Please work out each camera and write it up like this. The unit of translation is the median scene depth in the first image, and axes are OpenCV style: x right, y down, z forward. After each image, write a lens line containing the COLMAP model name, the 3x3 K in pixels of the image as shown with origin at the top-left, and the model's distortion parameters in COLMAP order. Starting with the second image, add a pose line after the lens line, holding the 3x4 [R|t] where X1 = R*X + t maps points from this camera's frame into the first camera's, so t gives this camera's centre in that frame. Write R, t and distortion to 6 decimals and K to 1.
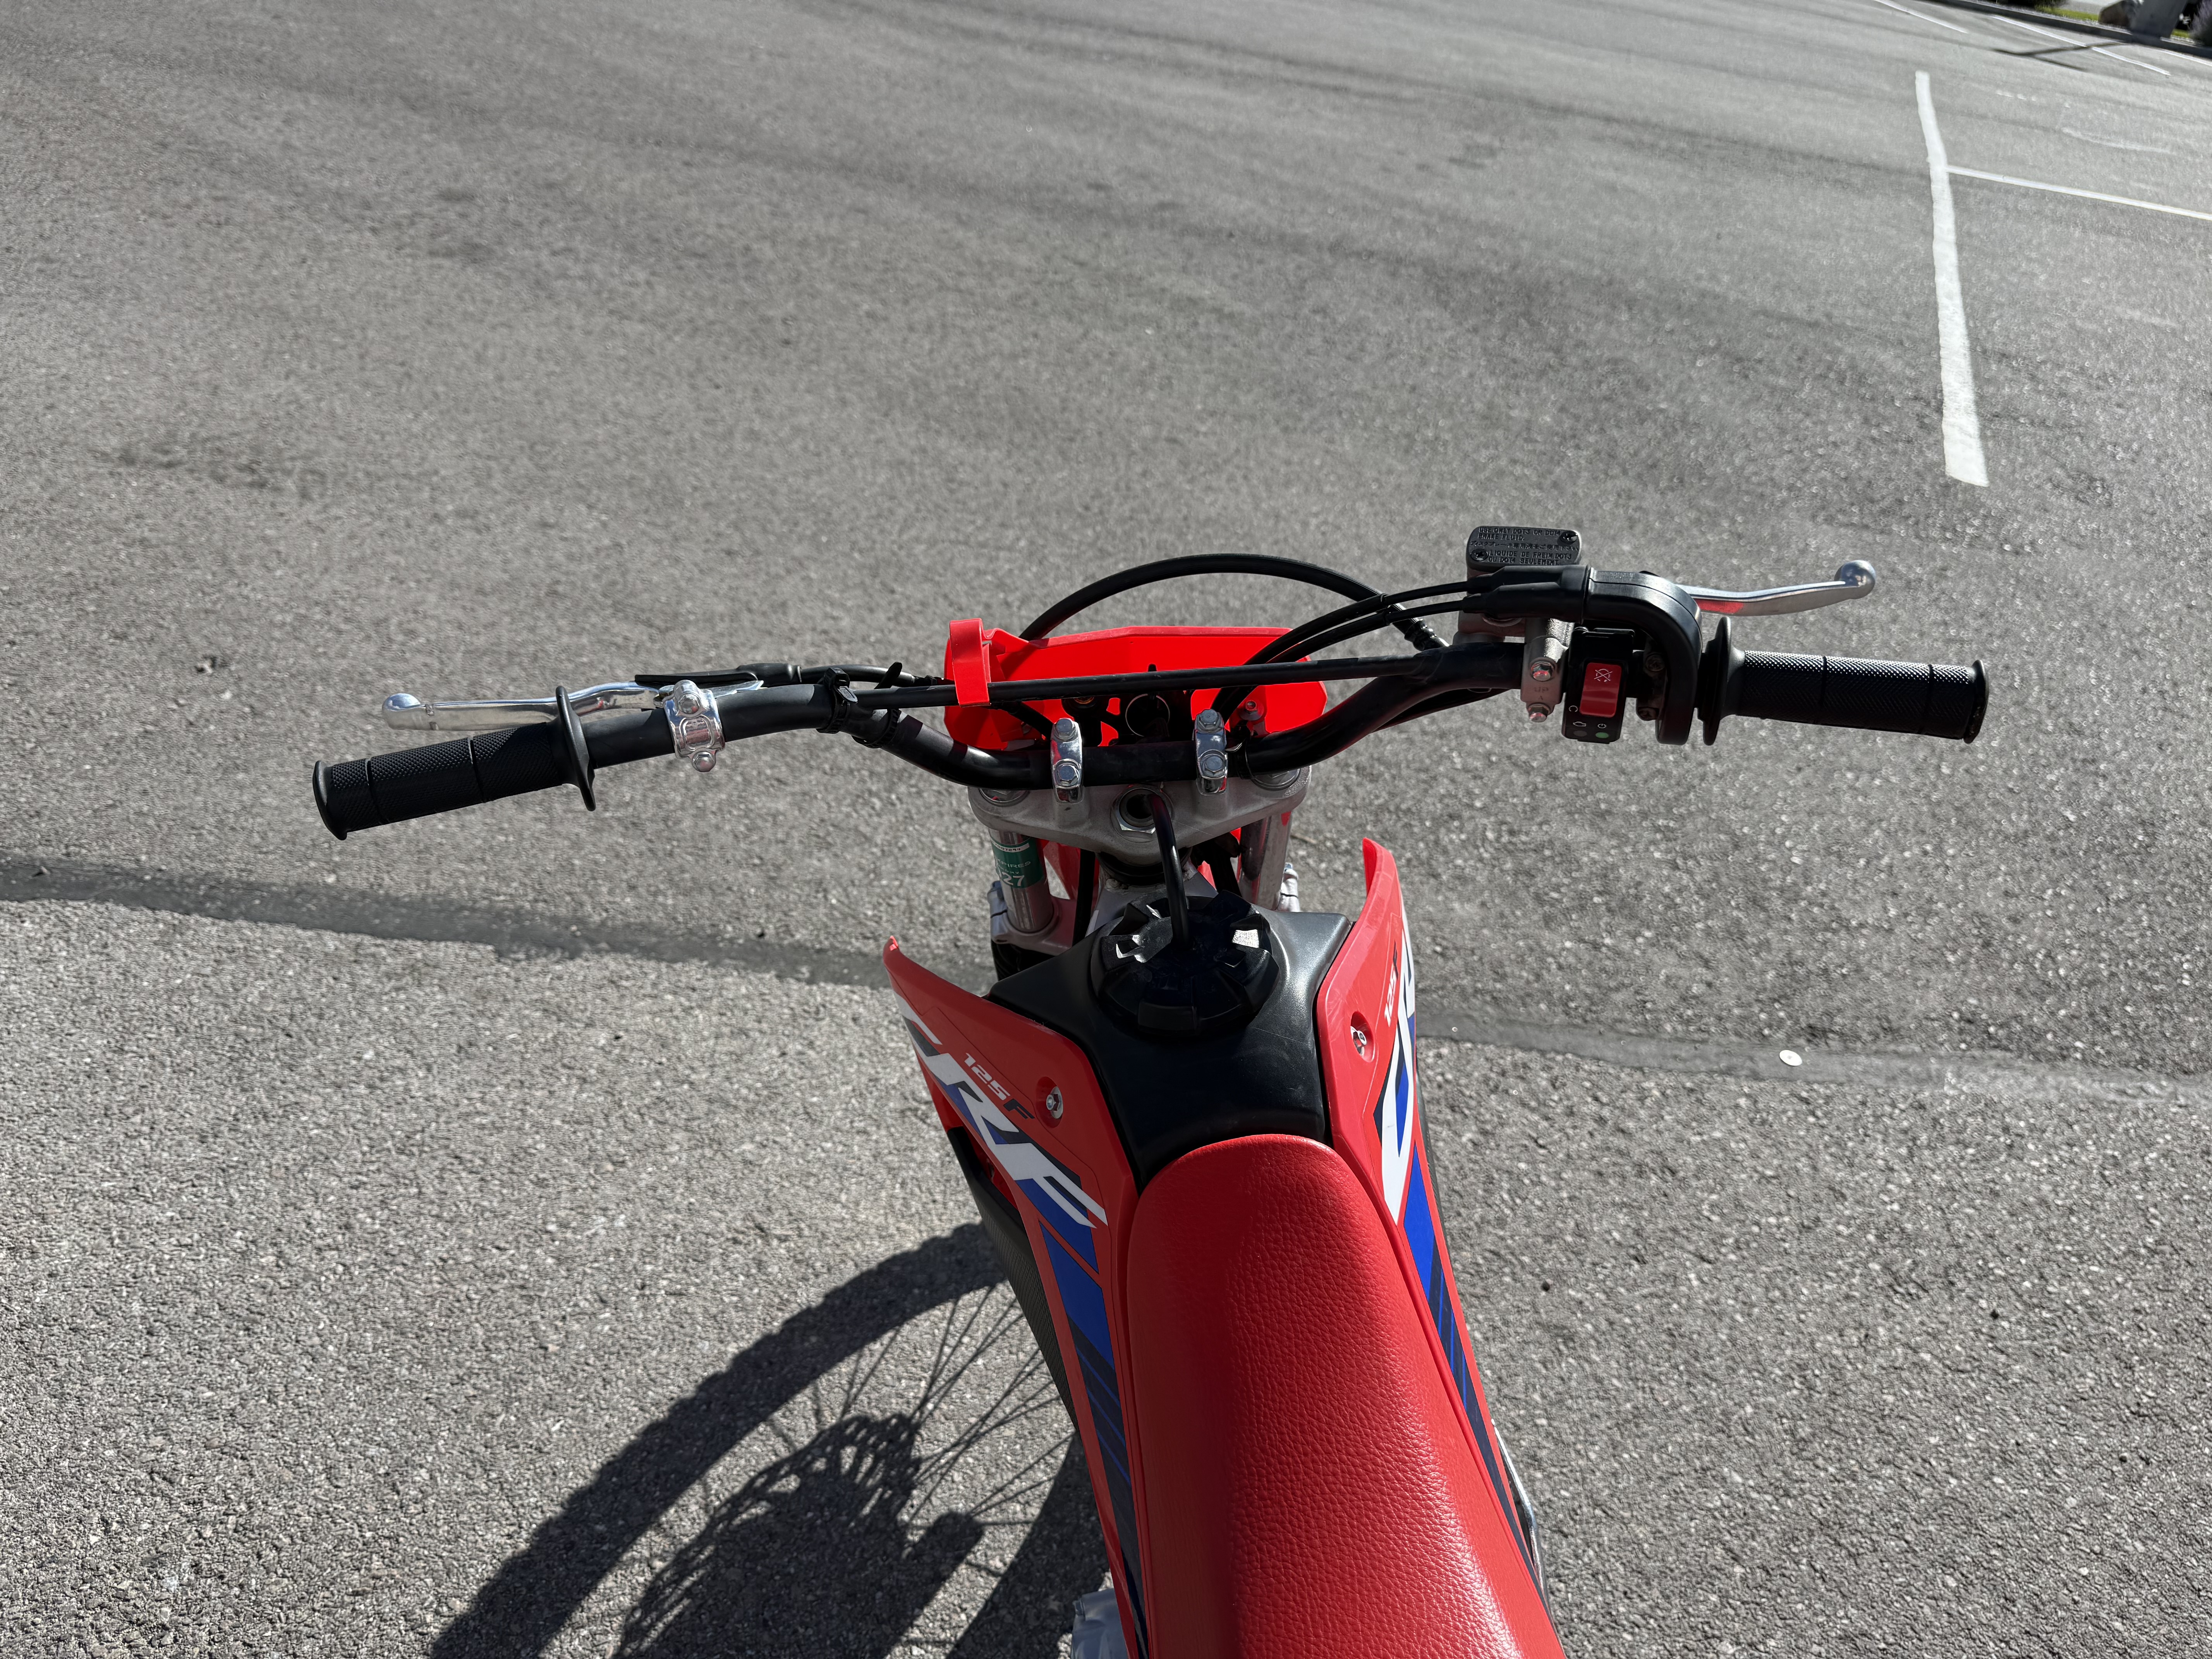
lens RADIAL K [[1581.6, 0, 1103.7], [0, 1581.6, 838.7], [0, 0, 1]] dist [0.015966, -0.025875]
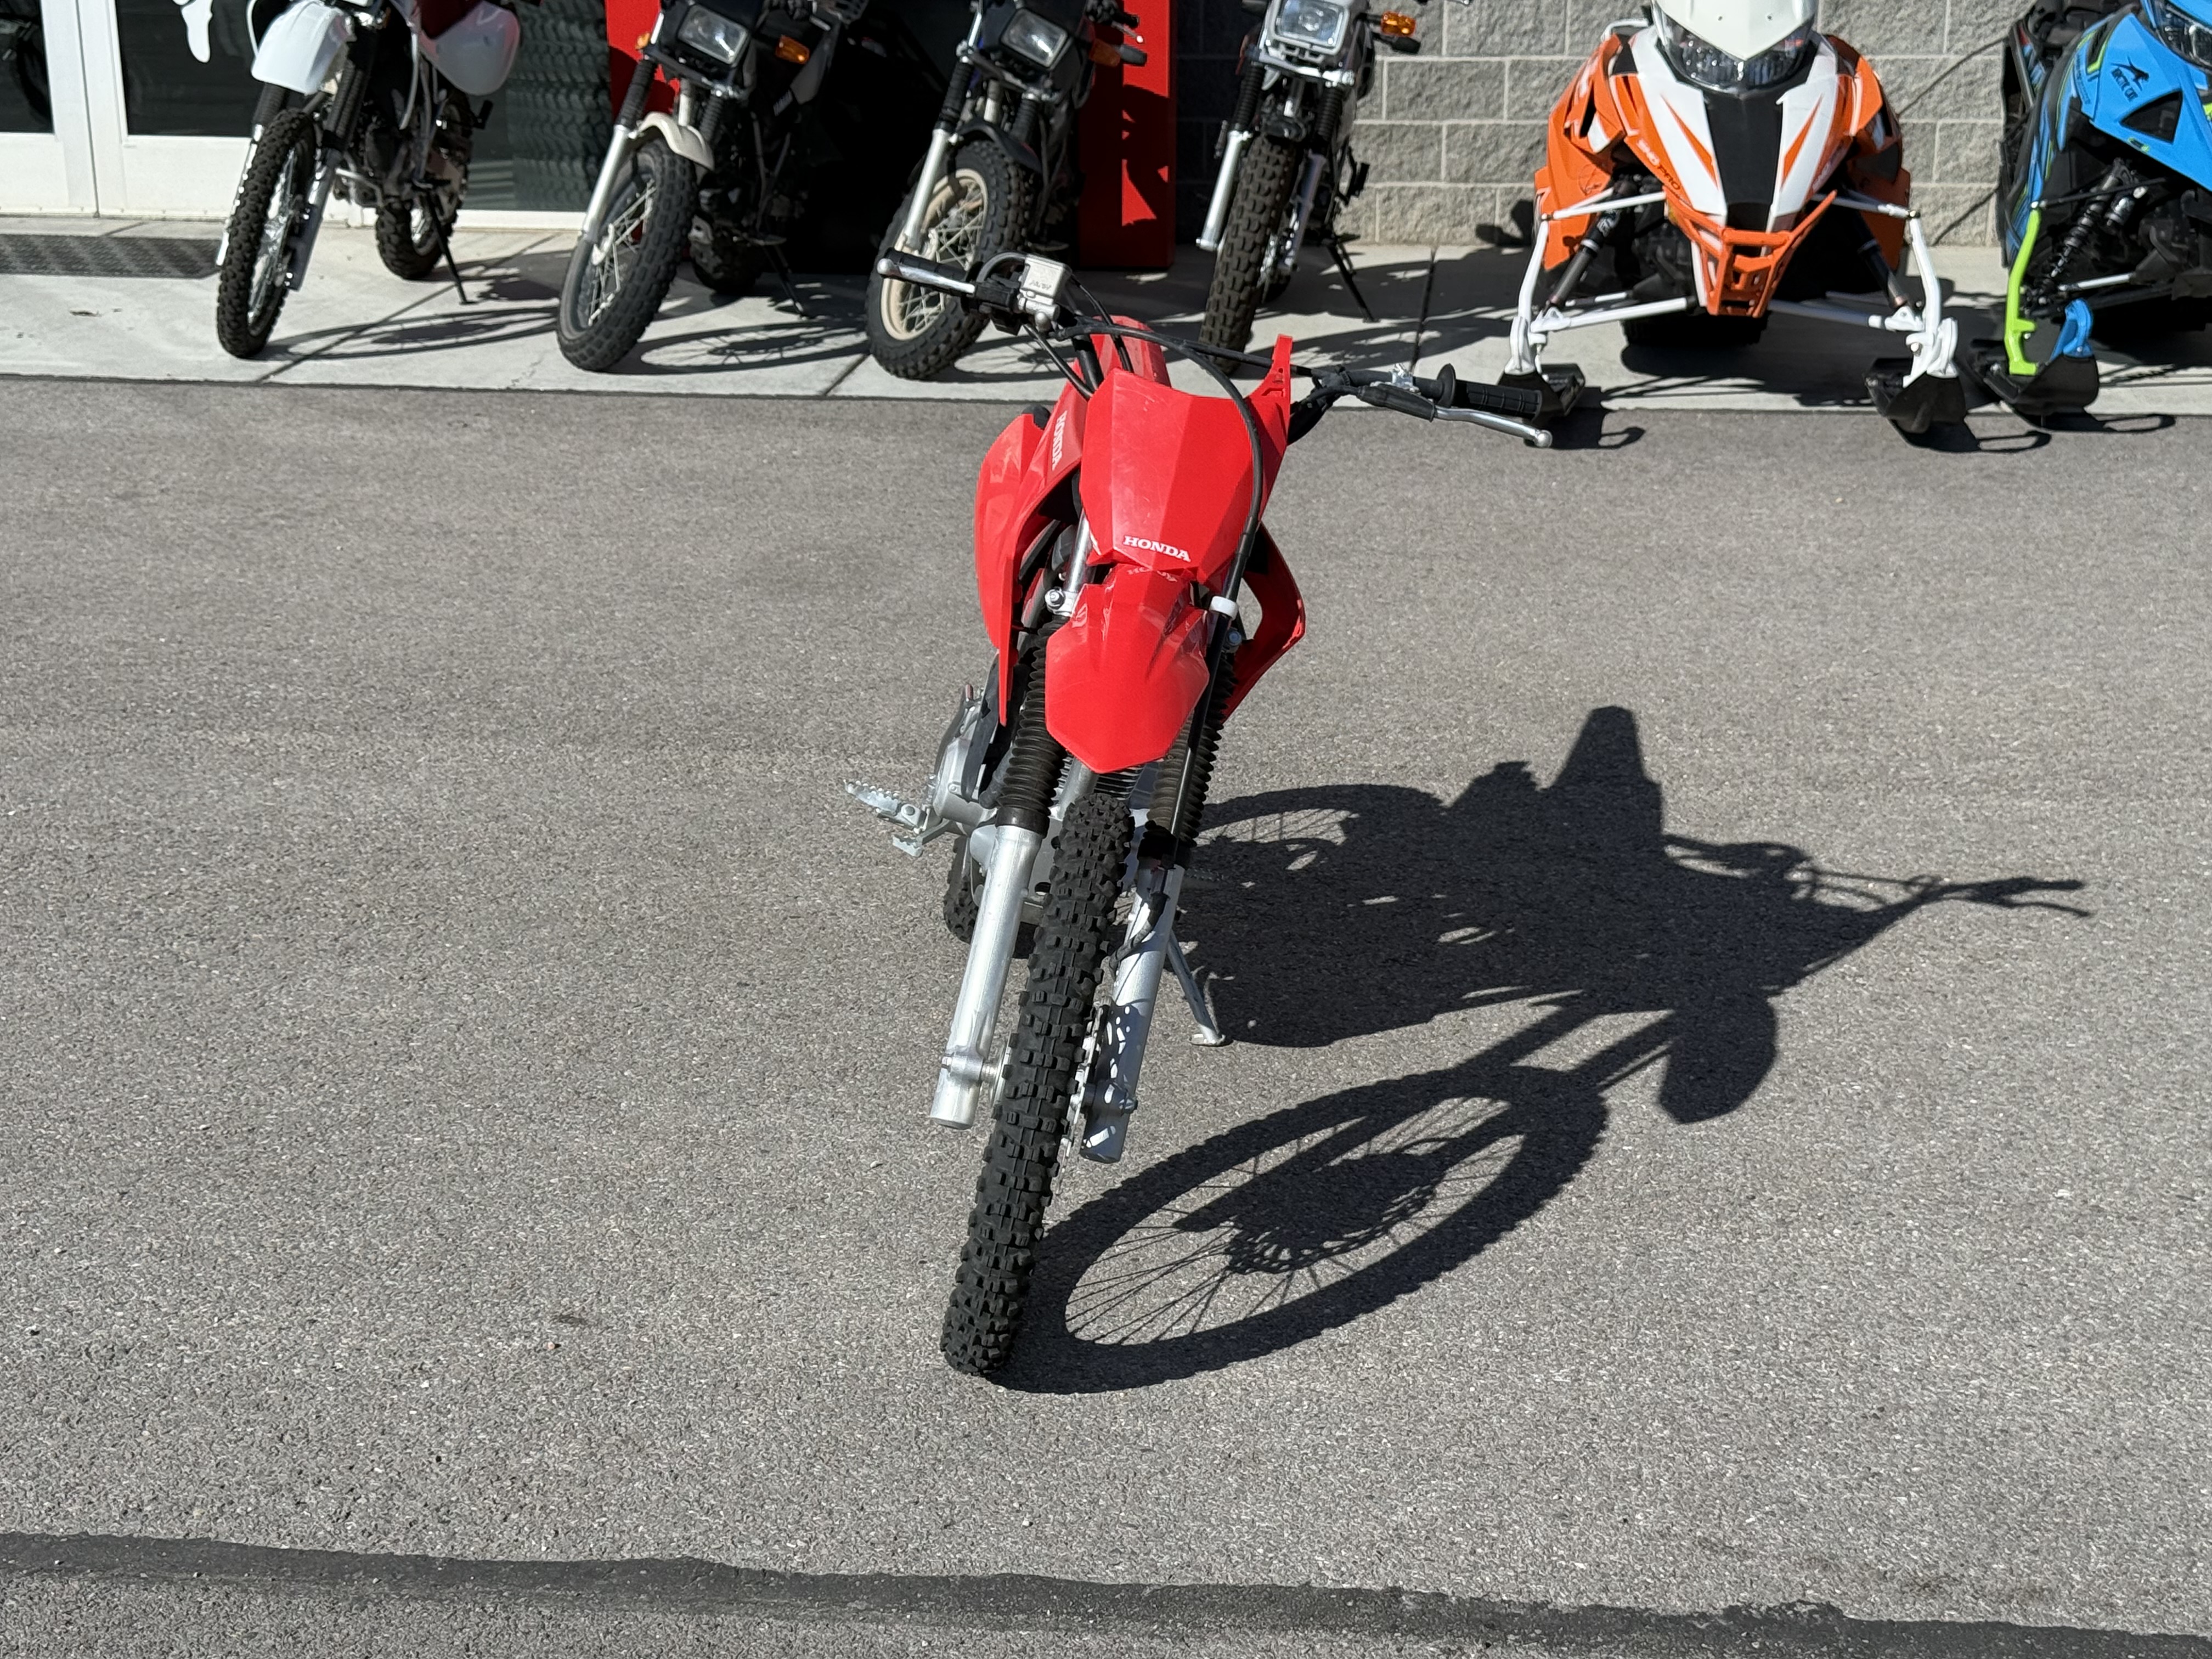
lens RADIAL K [[3181.5, 0, 1106.0], [0, 3181.5, 829.5], [0, 0, 1]] dist [0.150350, -0.023580]
pose [[-0.982672, -0.172703, 0.067293, -0.070633], [-0.052756, 0.608653, 0.791680, -0.879551], [-0.177684, 0.774412, -0.607218, 1.161041]]
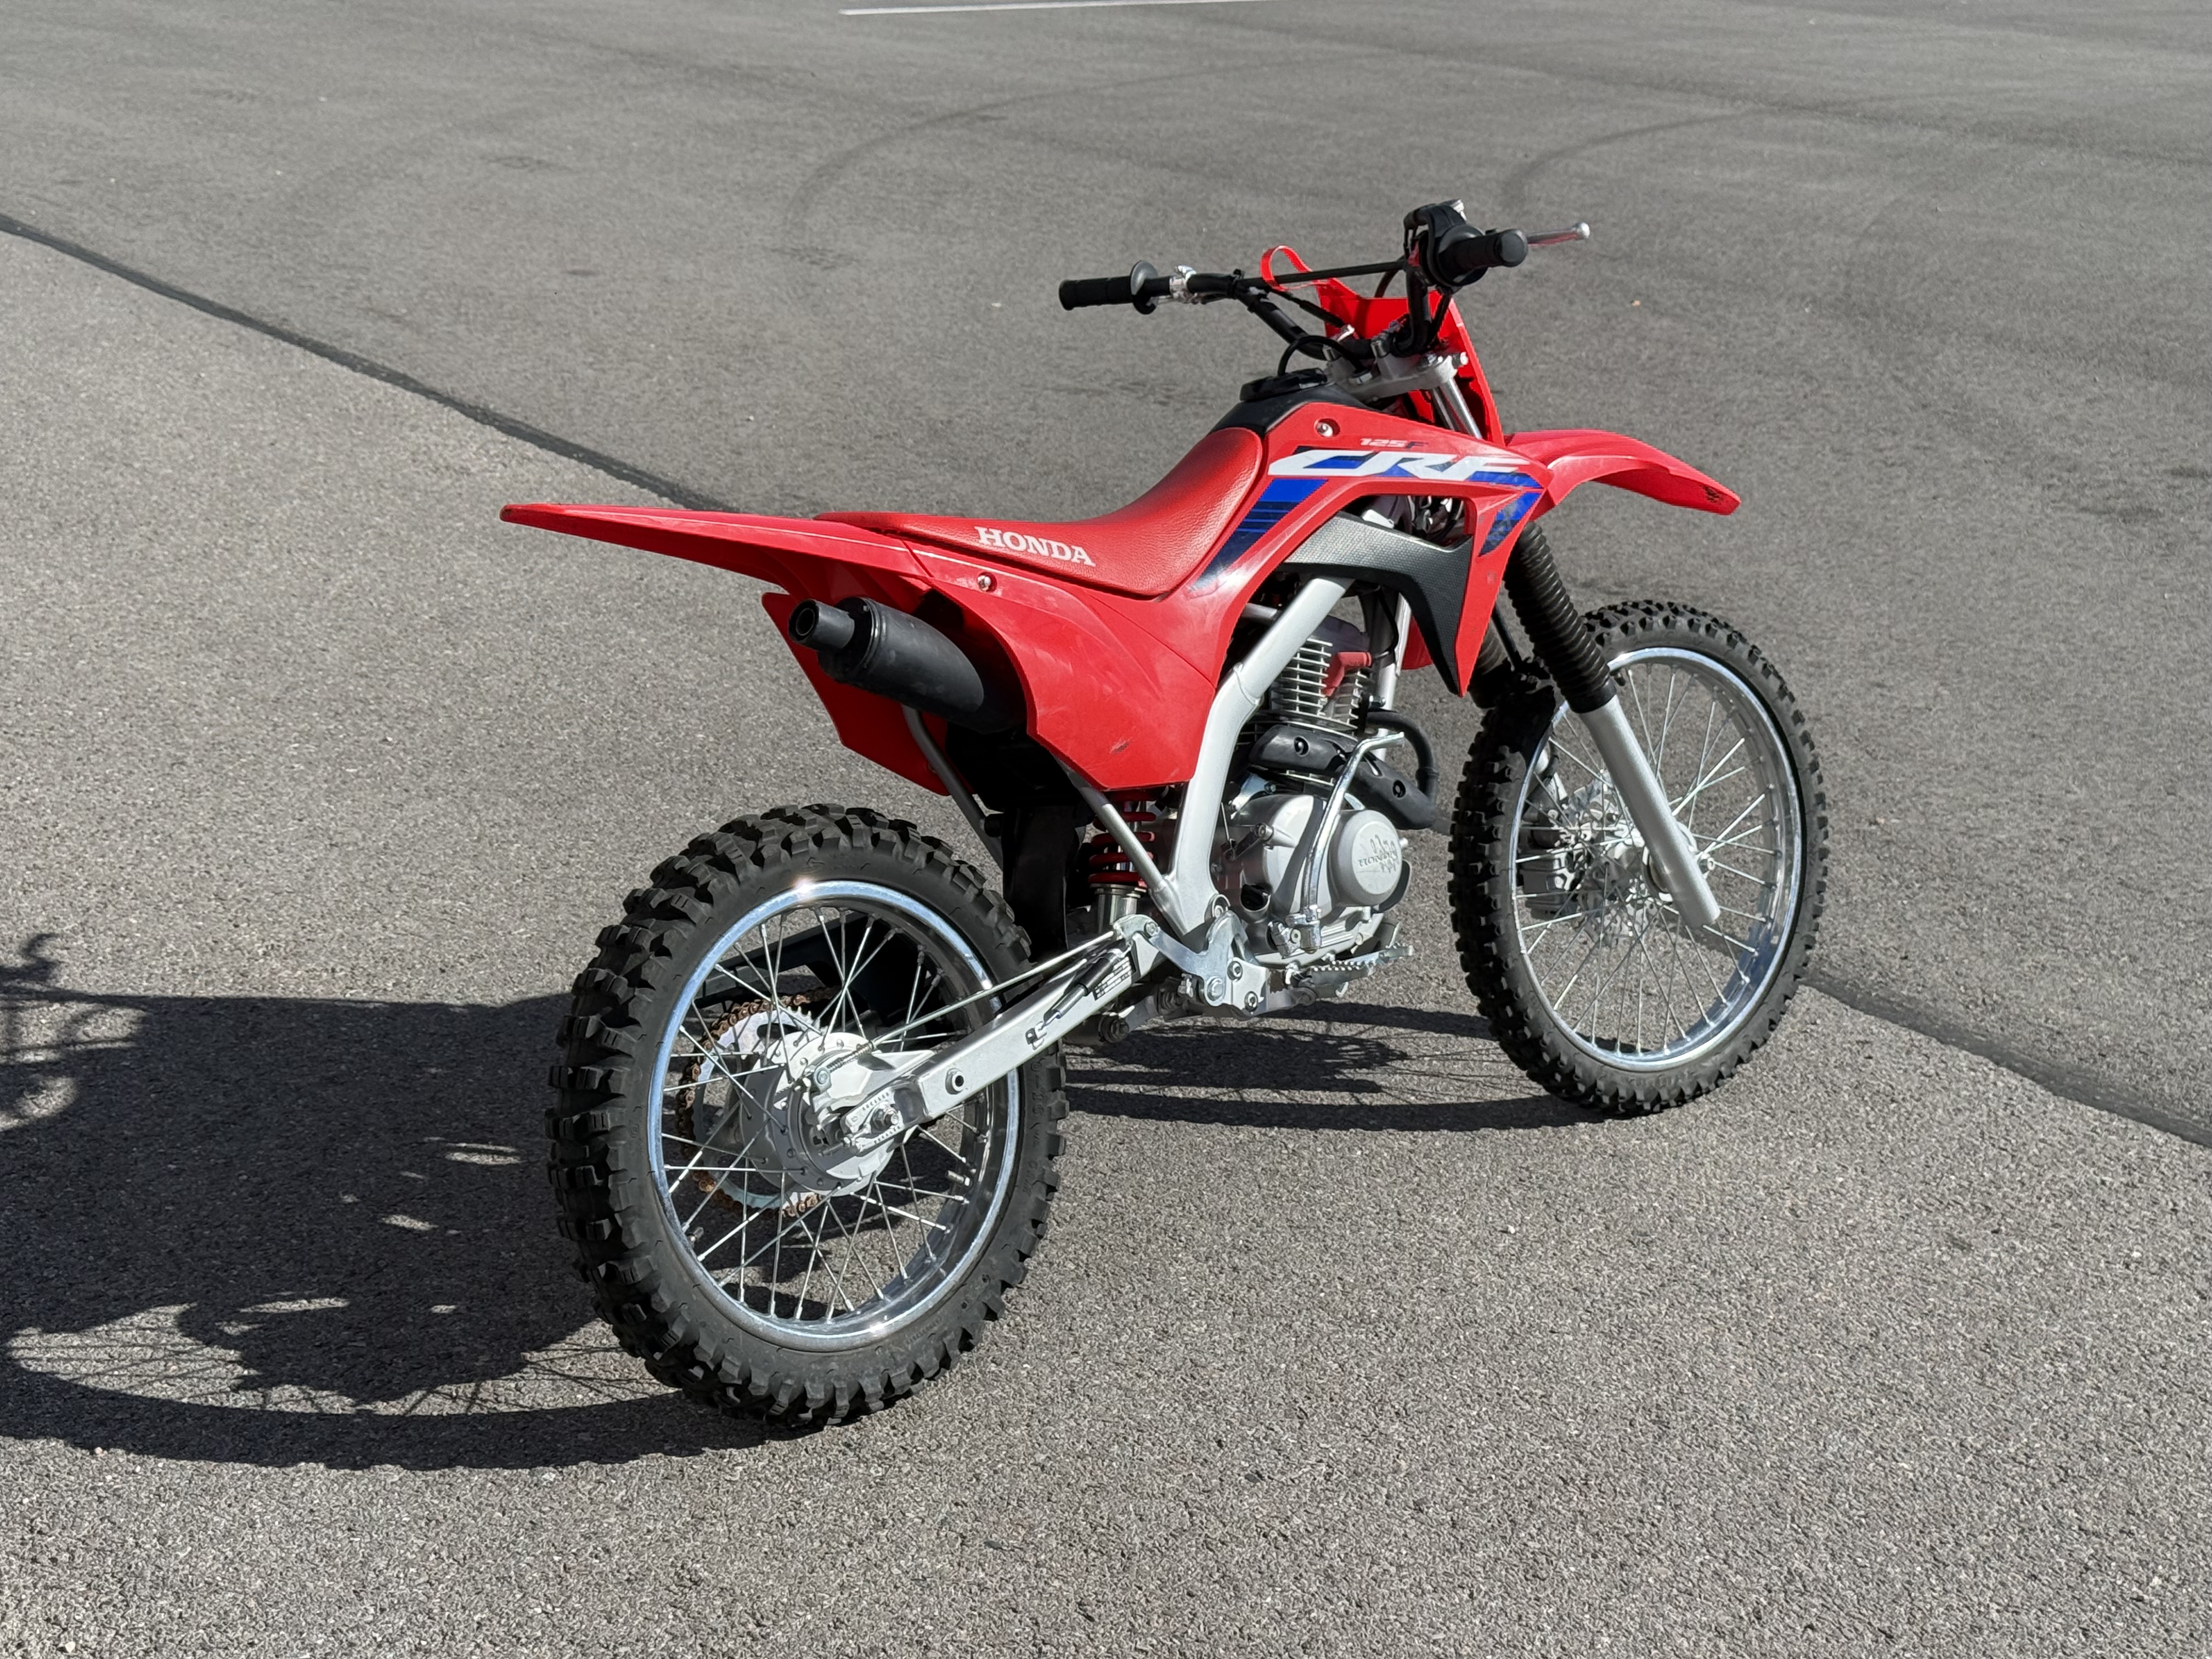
lens RADIAL K [[3181.5, 0, 1106.0], [0, 3181.5, 829.5], [0, 0, 1]] dist [0.150350, -0.023580]
pose [[0.578749, 0.138721, -0.803621, 0.949929], [-0.427090, 0.891038, -0.153769, 0.376480], [0.694726, 0.432212, 0.574934, -0.384474]]
